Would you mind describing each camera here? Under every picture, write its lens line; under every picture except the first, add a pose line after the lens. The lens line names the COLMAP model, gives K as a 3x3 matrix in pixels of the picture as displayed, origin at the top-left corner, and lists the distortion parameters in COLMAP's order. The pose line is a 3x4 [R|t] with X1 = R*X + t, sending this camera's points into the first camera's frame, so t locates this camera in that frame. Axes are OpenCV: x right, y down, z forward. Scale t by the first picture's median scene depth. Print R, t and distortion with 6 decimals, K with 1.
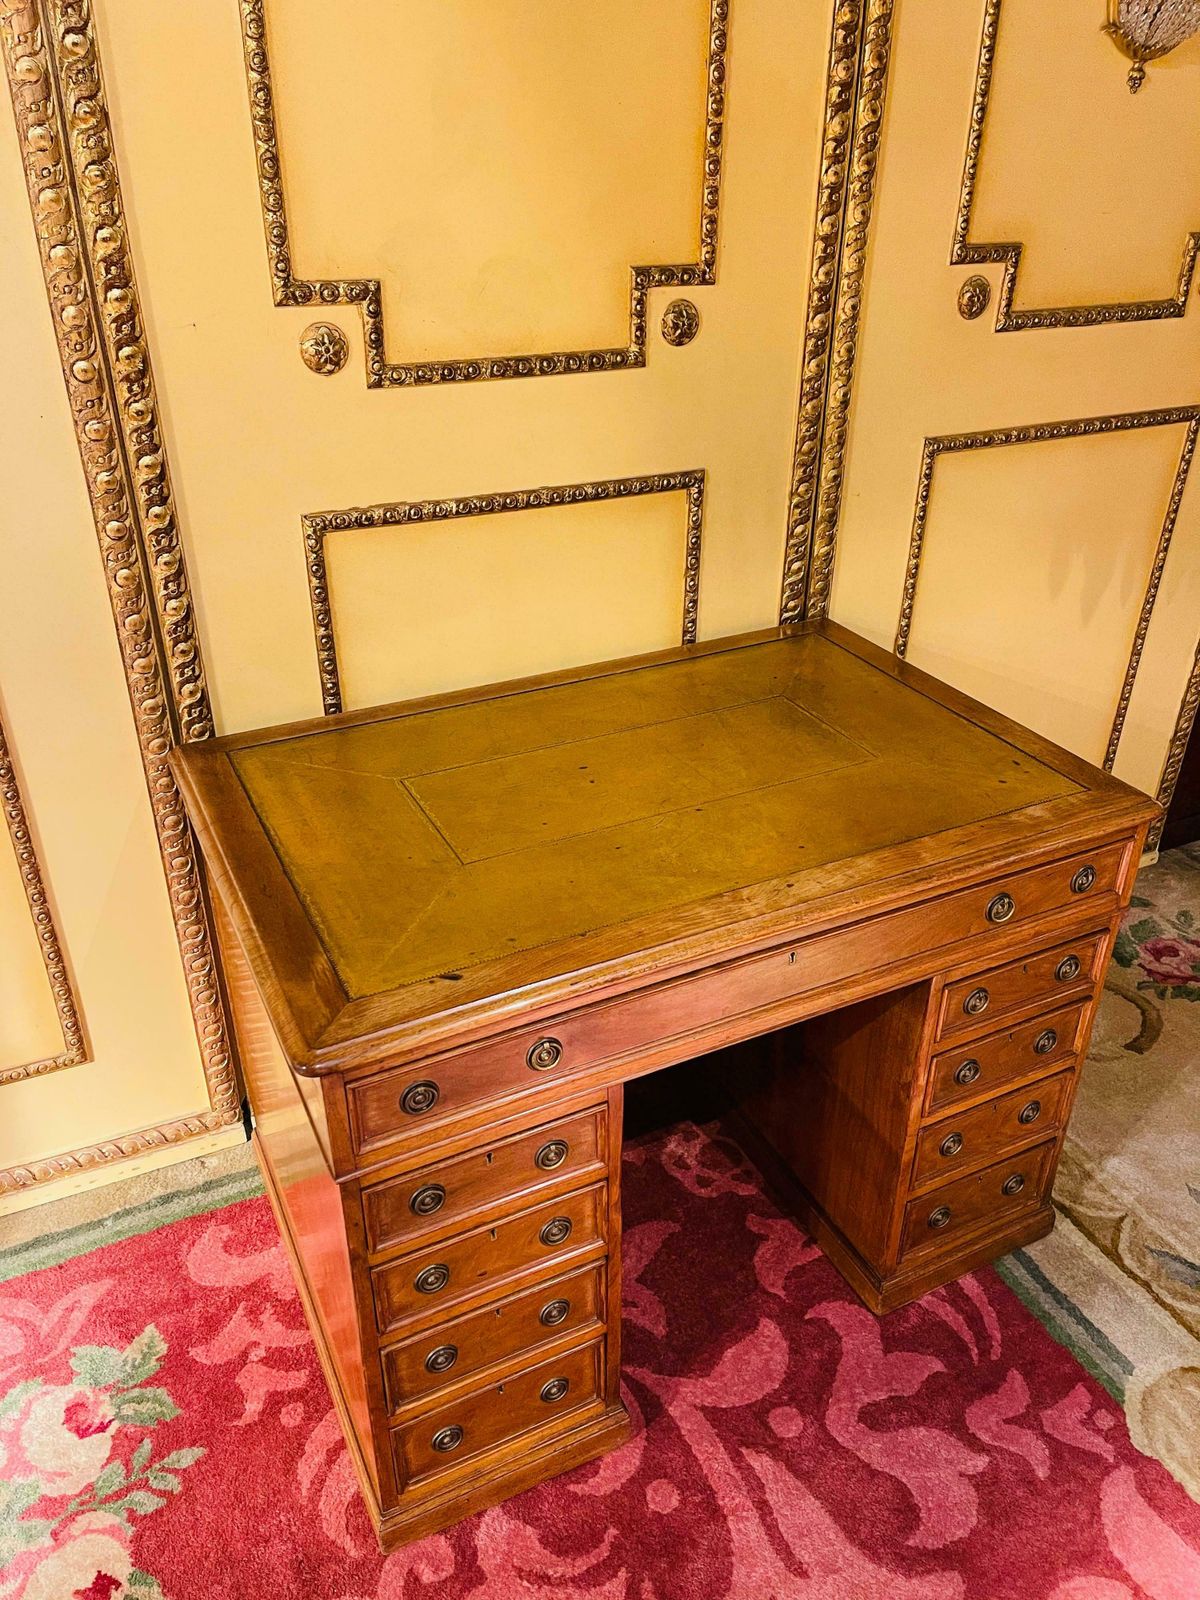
lens RADIAL K [[1221.4, 0, 602.7], [0, 1221.4, 797.1], [0, 0, 1]] dist [0.069691, -0.093095]
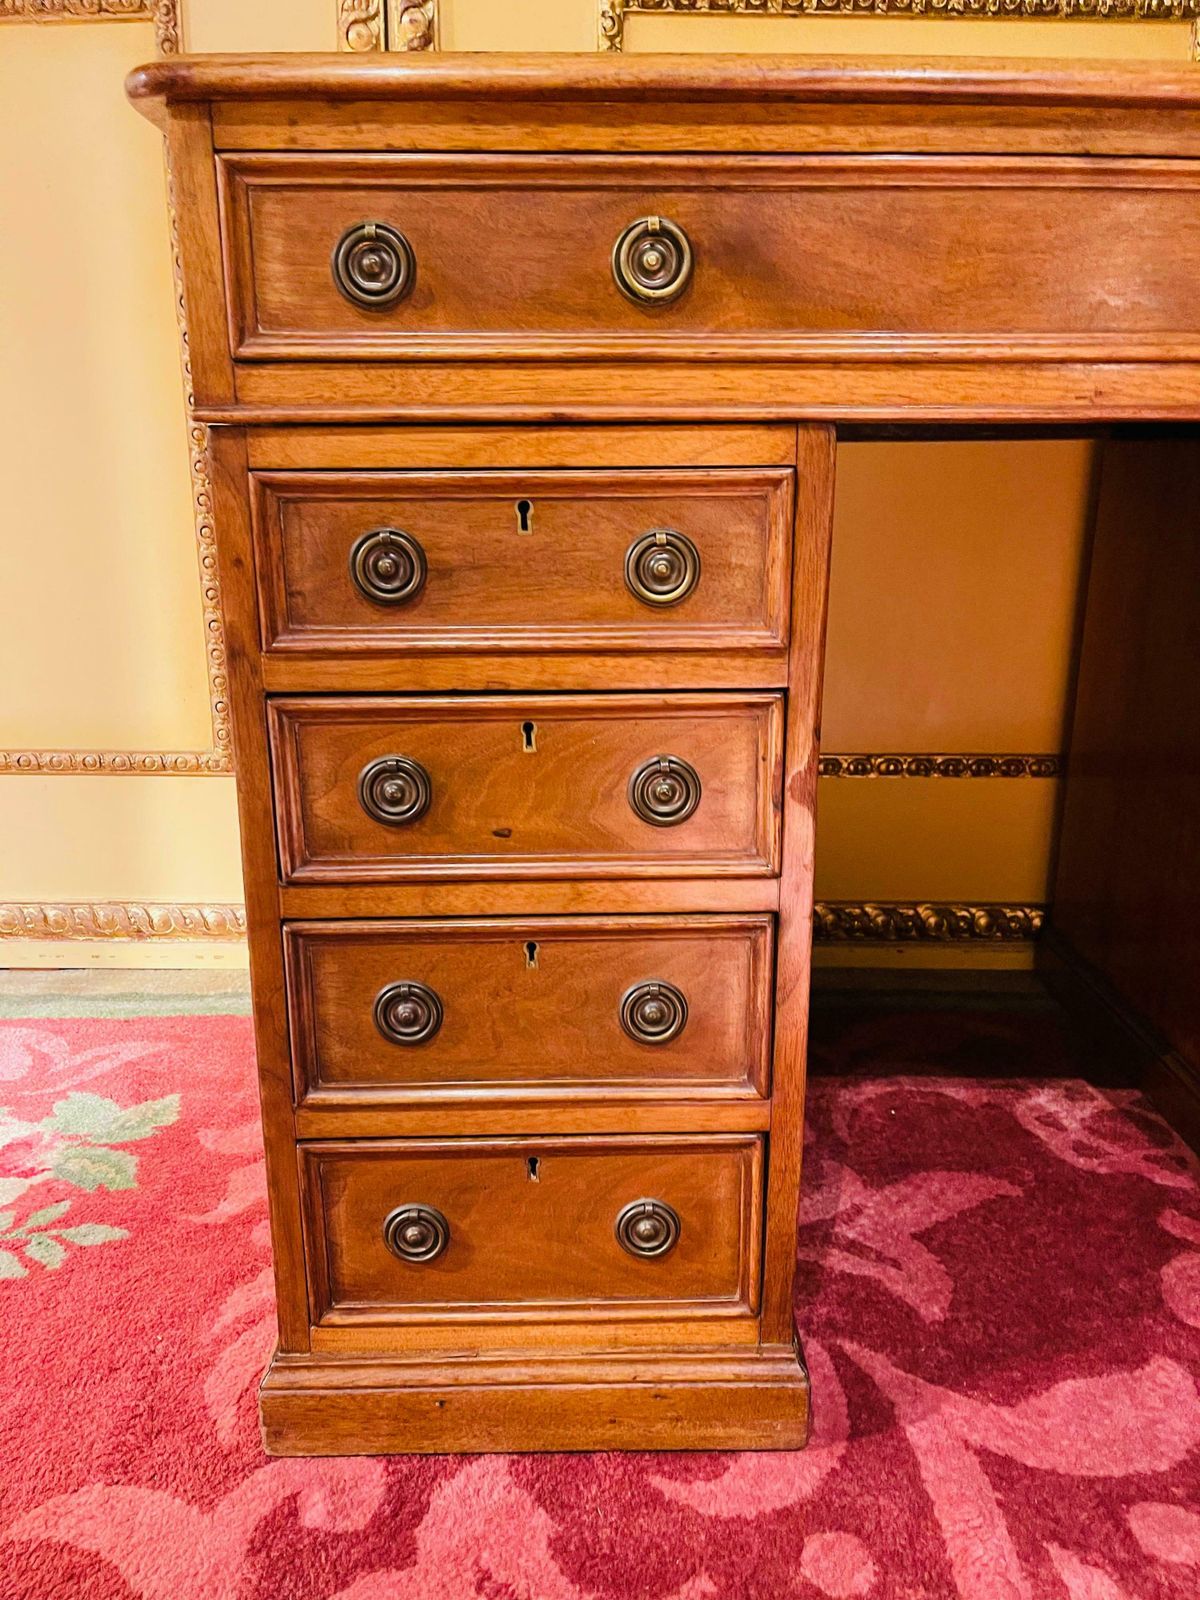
lens RADIAL K [[1221.4, 0, 605.4], [0, 1221.4, 813.8], [0, 0, 1]] dist [0.069691, -0.093095]
pose [[0.905205, 0.114067, -0.409381, 0.111790], [-0.206964, 0.959676, -0.190232, 0.370071], [0.371174, 0.256926, 0.892311, 0.457455]]
